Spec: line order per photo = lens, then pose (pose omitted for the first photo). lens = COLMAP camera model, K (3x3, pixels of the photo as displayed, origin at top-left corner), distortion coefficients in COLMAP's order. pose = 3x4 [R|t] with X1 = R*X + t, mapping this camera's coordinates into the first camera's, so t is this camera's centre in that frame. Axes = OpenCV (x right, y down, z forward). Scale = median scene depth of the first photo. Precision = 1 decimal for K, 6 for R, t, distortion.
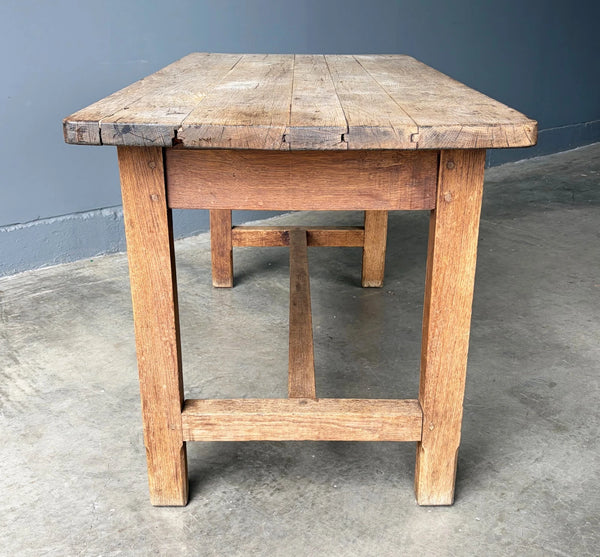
lens RADIAL K [[728.0, 0, 300.0], [0, 728.0, 278.5], [0, 0, 1]] dist [0.126263, -0.400547]
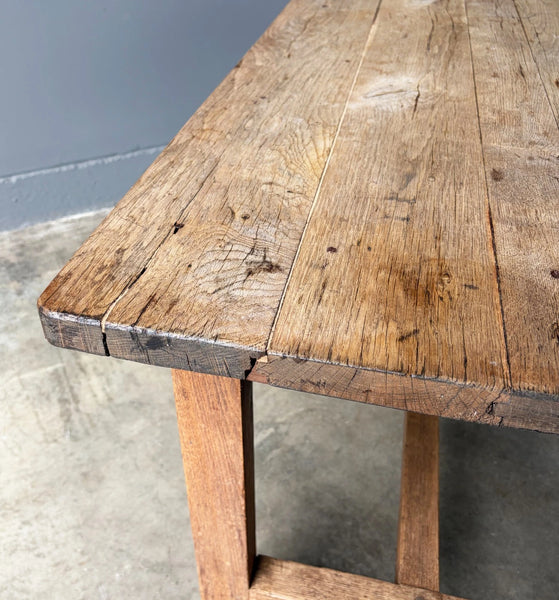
lens RADIAL K [[615.0, 0, 259.7], [0, 615.0, 295.1], [0, 0, 1]] dist [0.007203, 0.024216]
pose [[0.973236, 0.135337, -0.185729, -0.068786], [-0.076119, 0.952417, 0.295139, -0.249055], [0.216834, -0.273103, 0.937229, 0.450379]]
